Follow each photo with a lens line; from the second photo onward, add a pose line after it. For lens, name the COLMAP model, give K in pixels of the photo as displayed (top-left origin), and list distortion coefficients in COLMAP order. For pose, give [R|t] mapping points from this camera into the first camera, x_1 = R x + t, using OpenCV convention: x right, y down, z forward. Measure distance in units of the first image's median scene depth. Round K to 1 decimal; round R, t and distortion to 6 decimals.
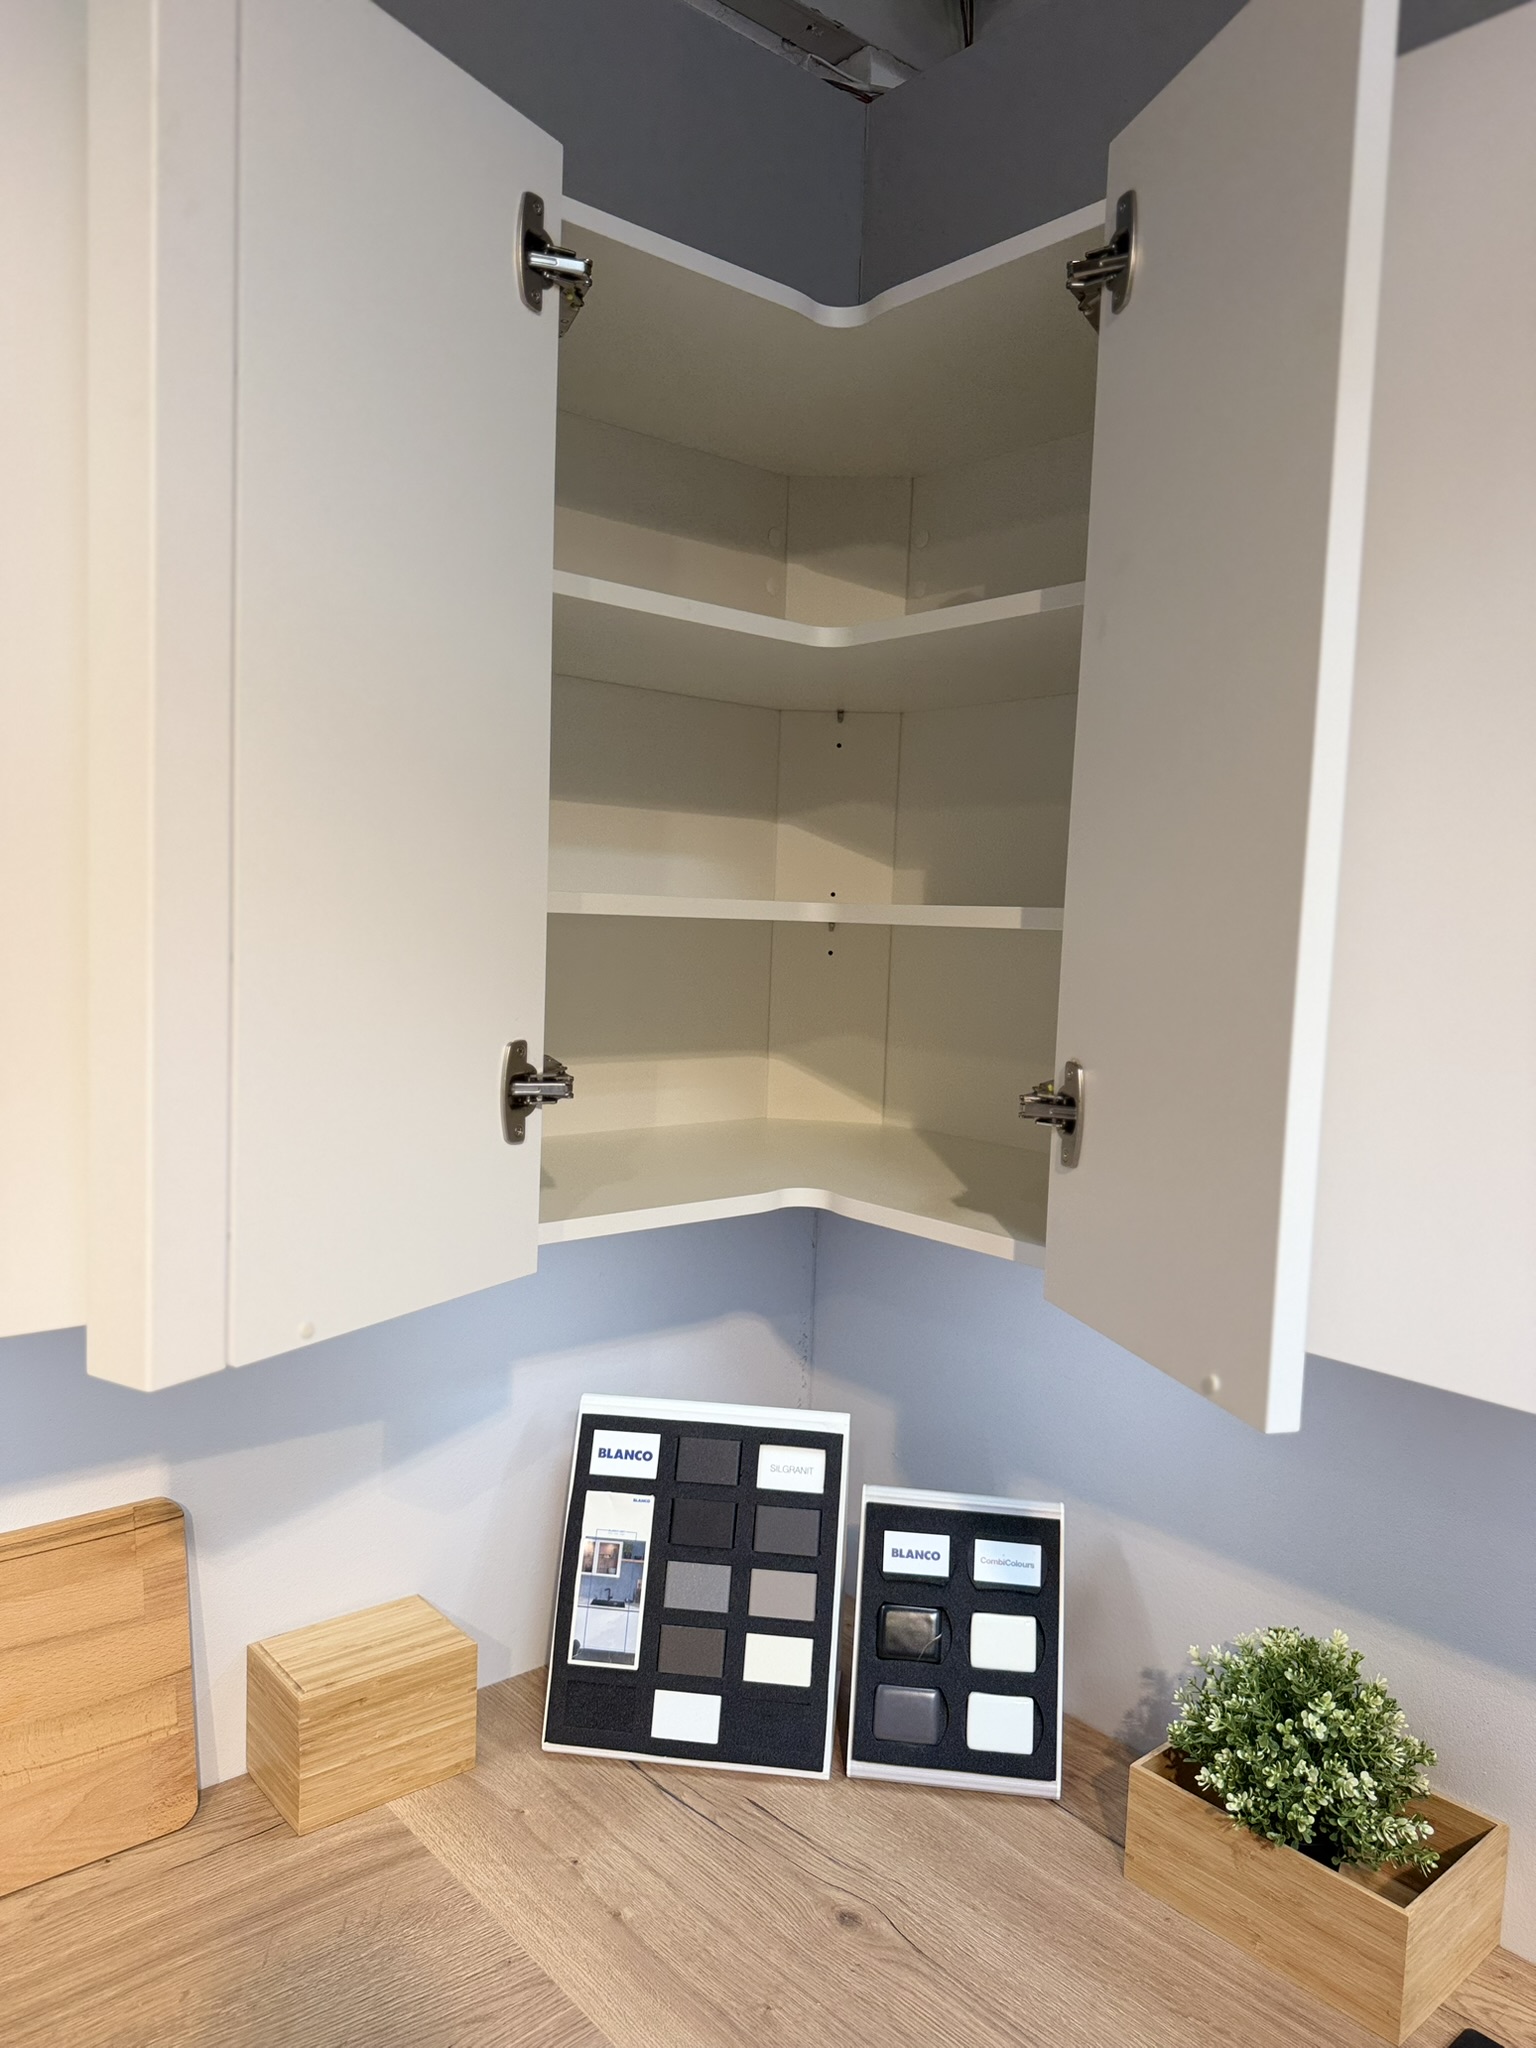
lens RADIAL K [[1454.5, 0, 747.7], [0, 1454.5, 1013.6], [0, 0, 1]] dist [-0.000179, -0.009046]
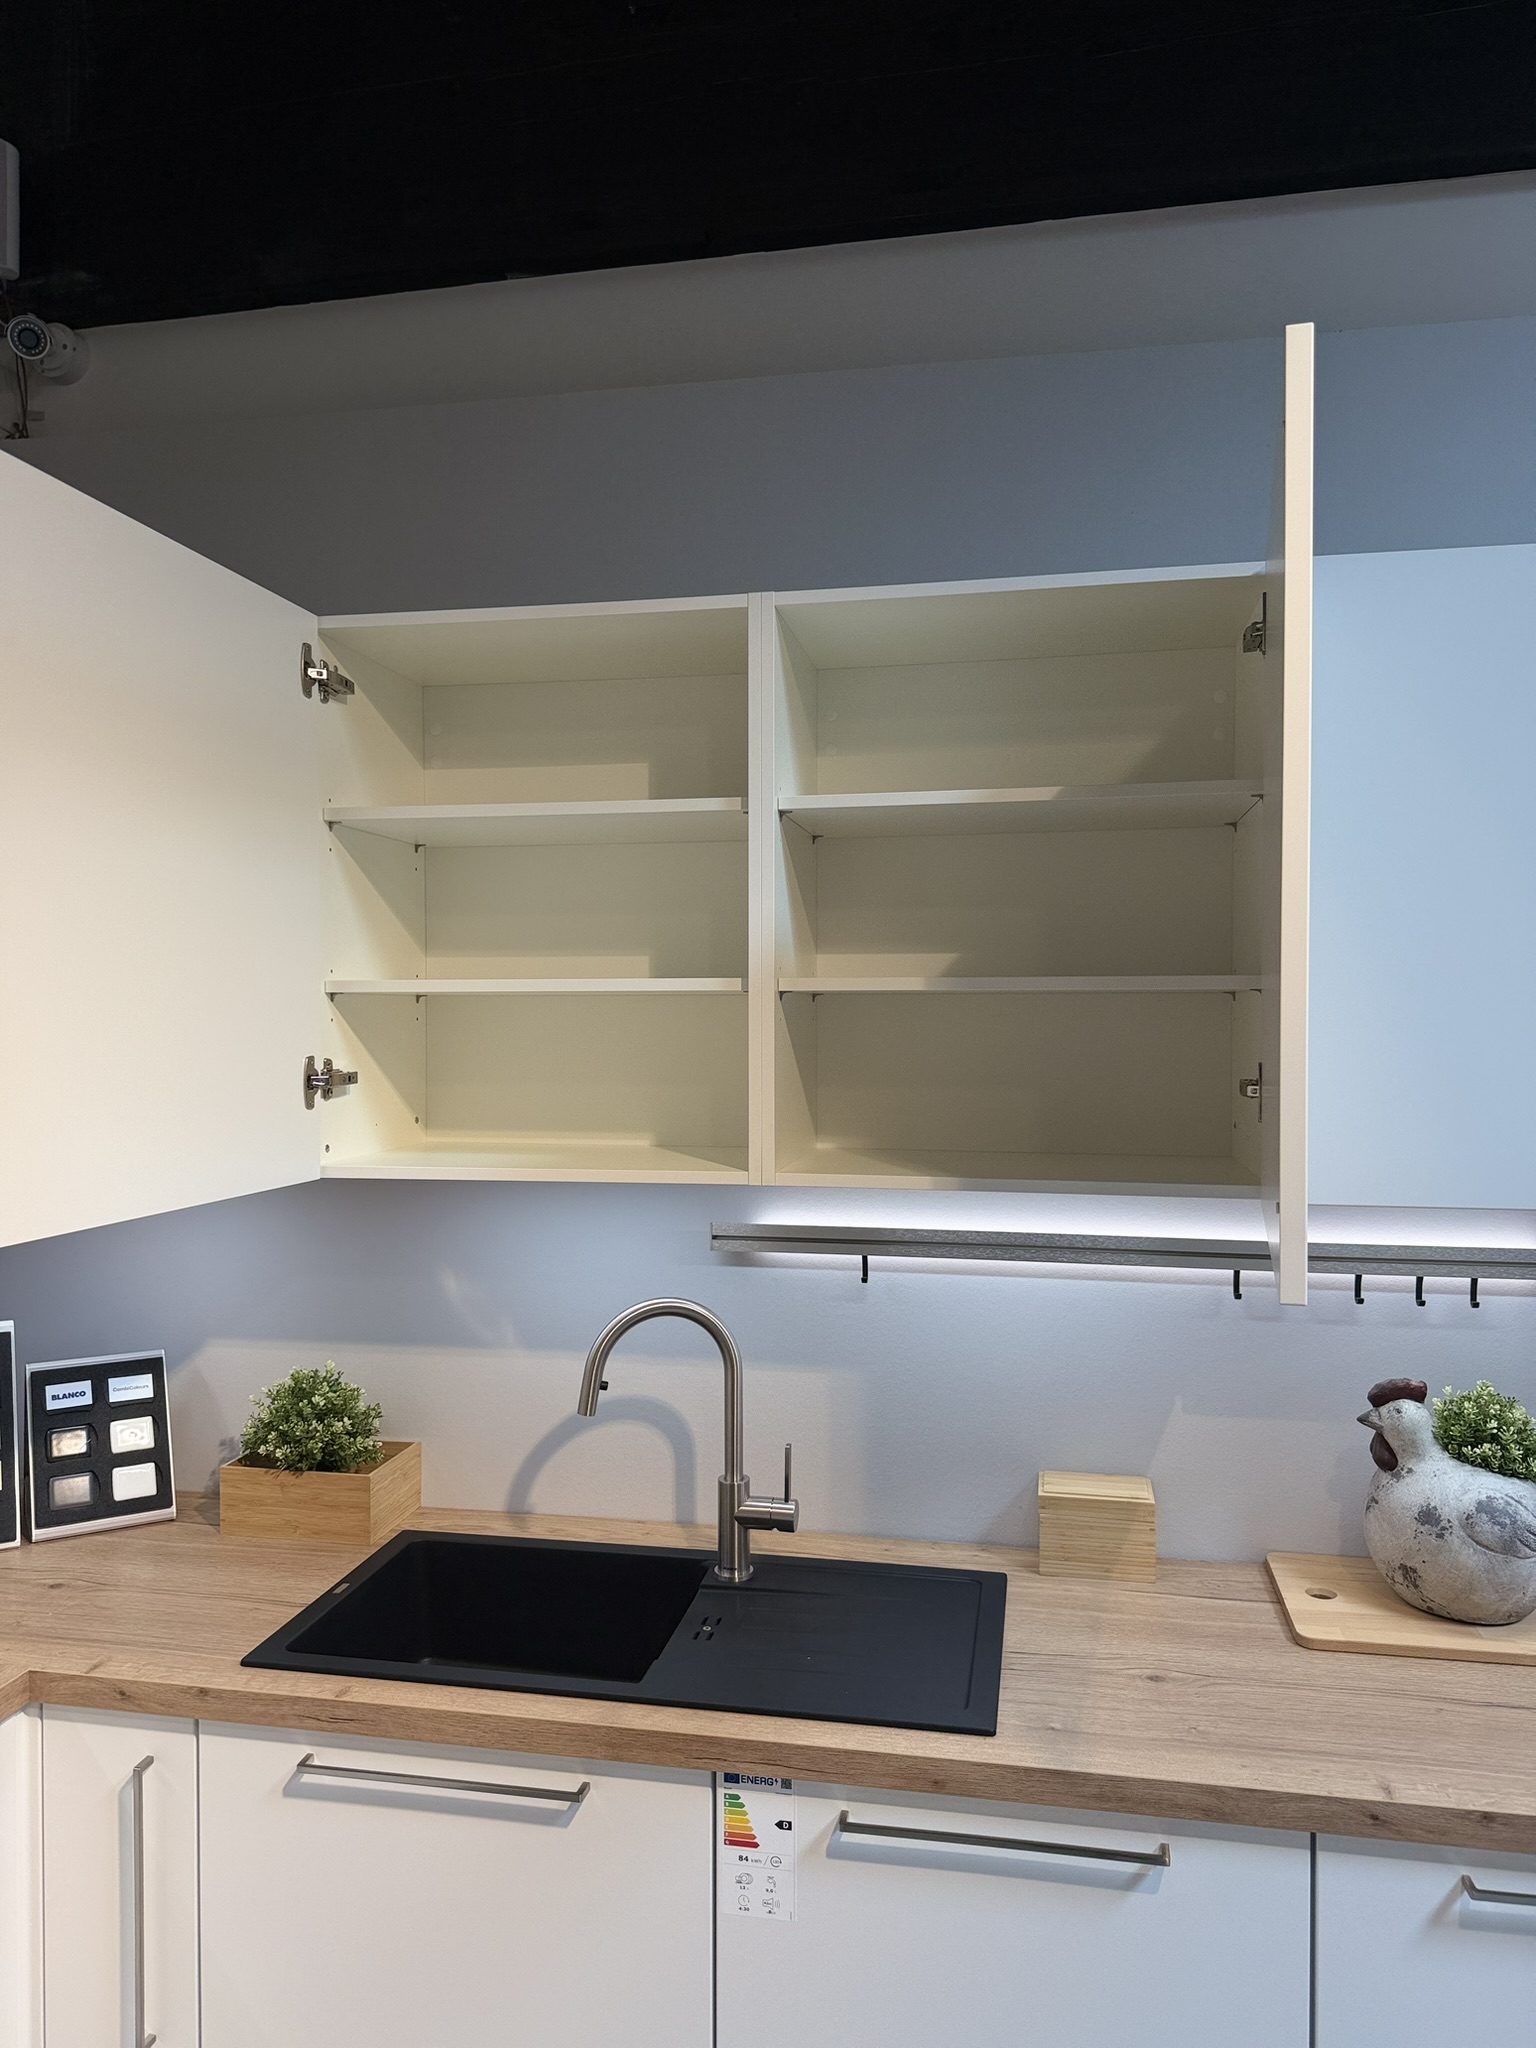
lens RADIAL K [[1475.3, 0, 771.1], [0, 1475.3, 1015.4], [0, 0, 1]] dist [0.033712, -0.050877]
pose [[0.780178, -0.040339, 0.624255, -0.280209], [0.074627, 0.996794, -0.028855, 0.068375], [-0.621090, 0.069098, 0.780687, -0.759847]]
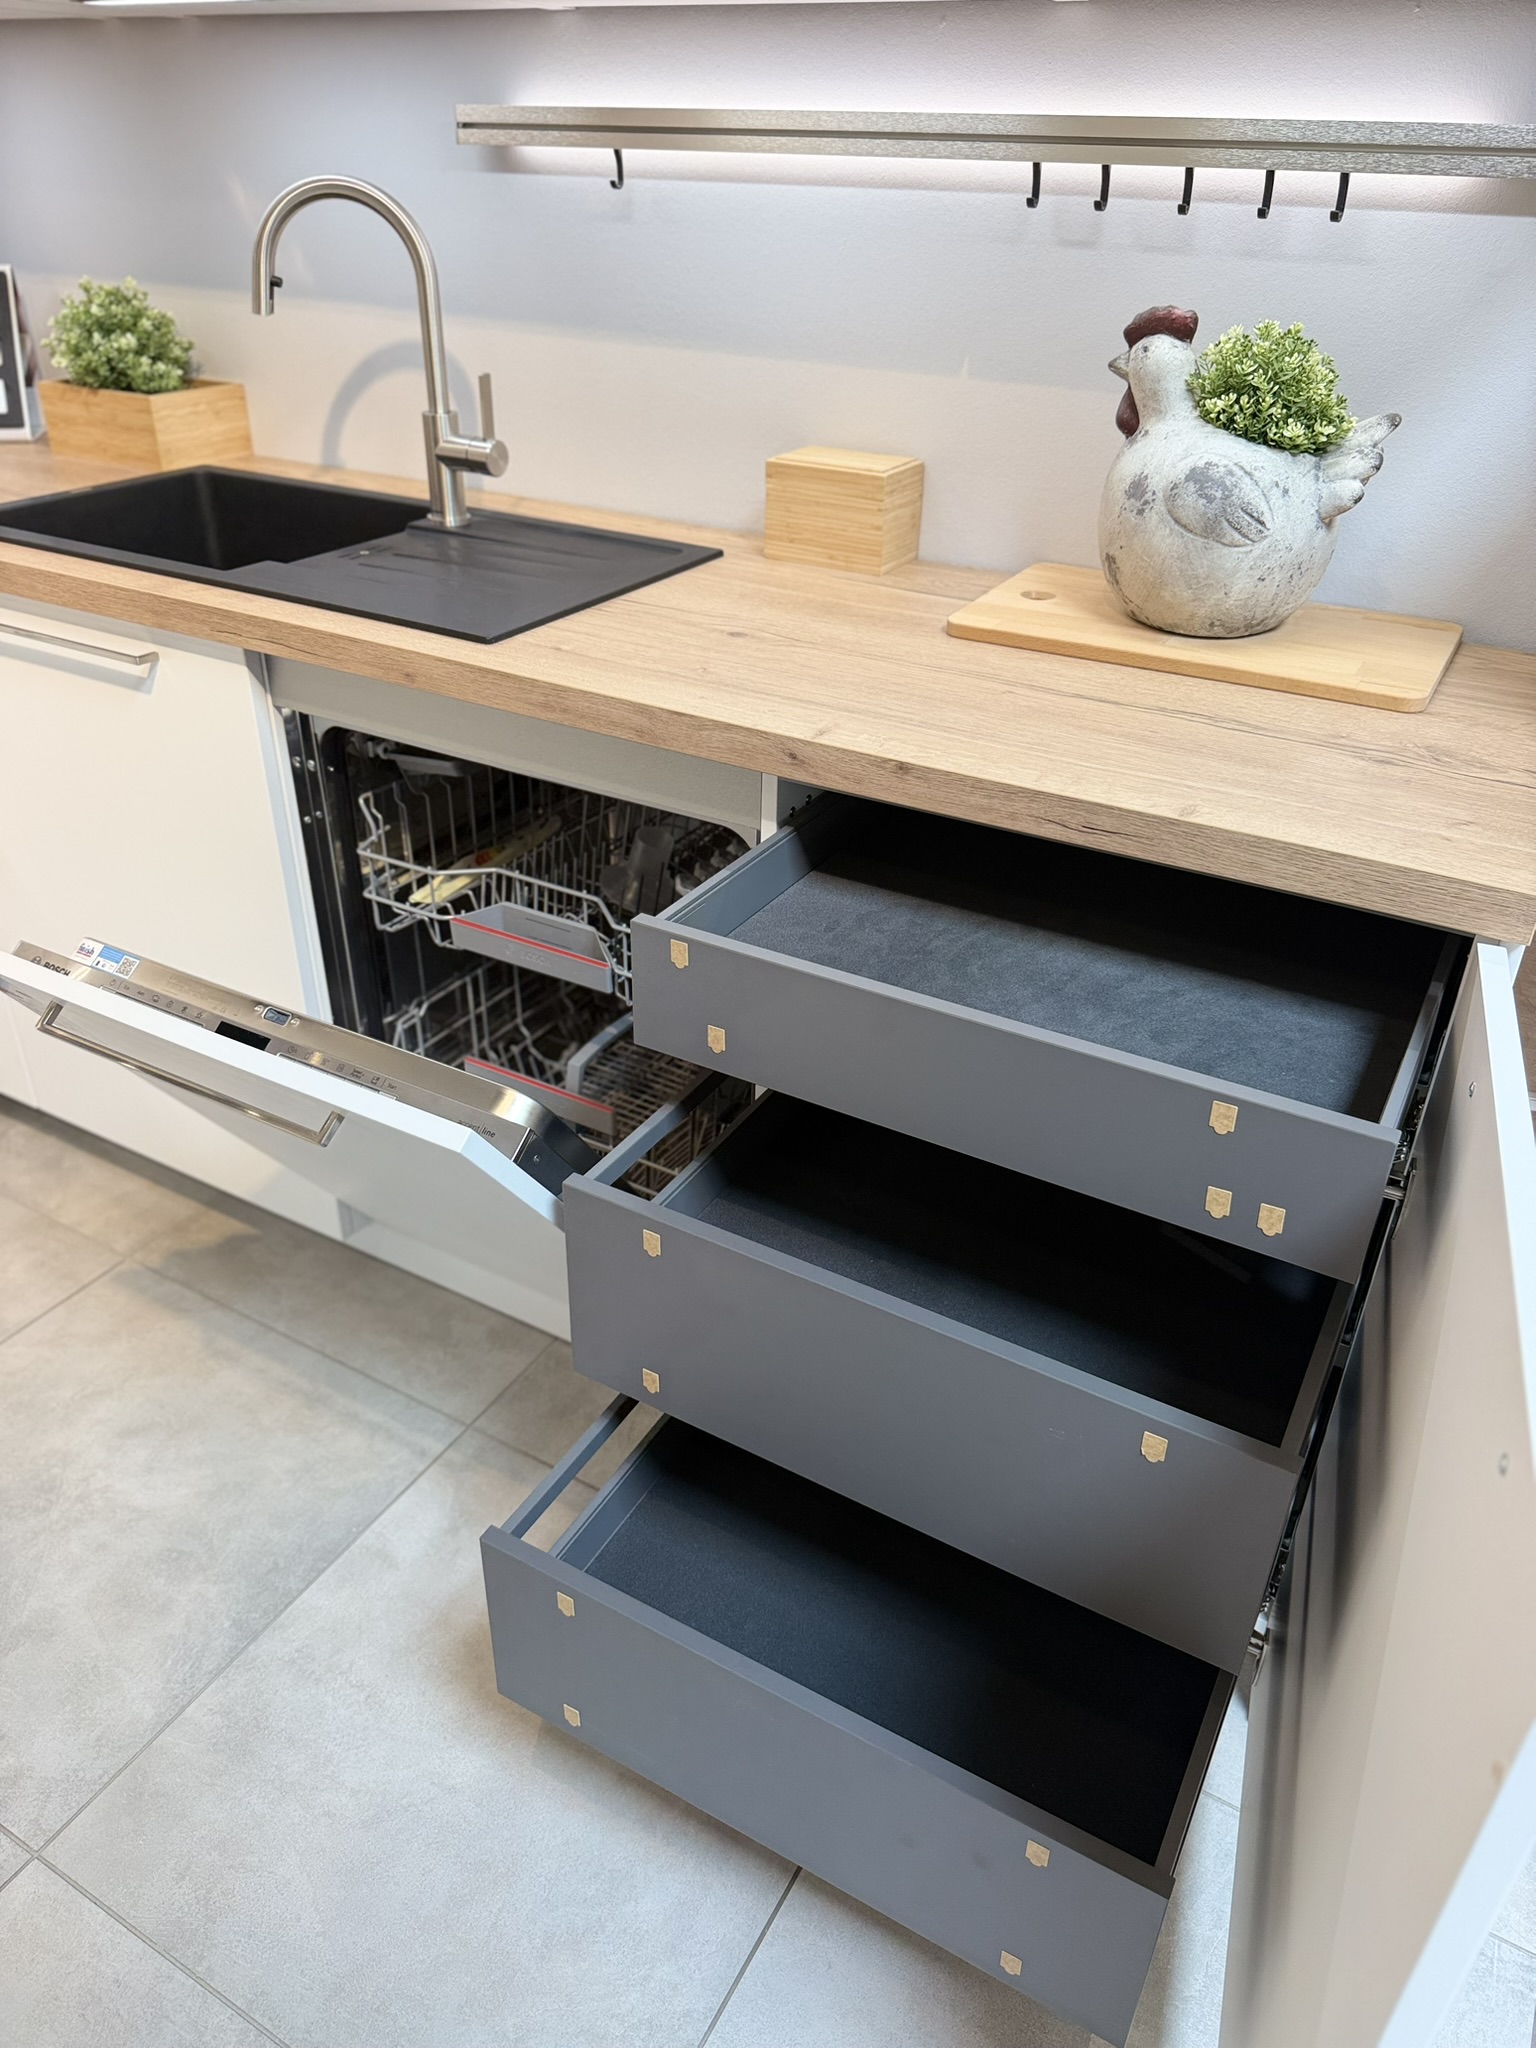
lens RADIAL K [[1475.3, 0, 771.1], [0, 1475.3, 1015.4], [0, 0, 1]] dist [0.033712, -0.050877]
pose [[0.942273, -0.186027, 0.278416, 0.410402], [0.039912, 0.887946, 0.458212, 0.370554], [-0.332458, -0.420649, 0.844113, -0.999566]]
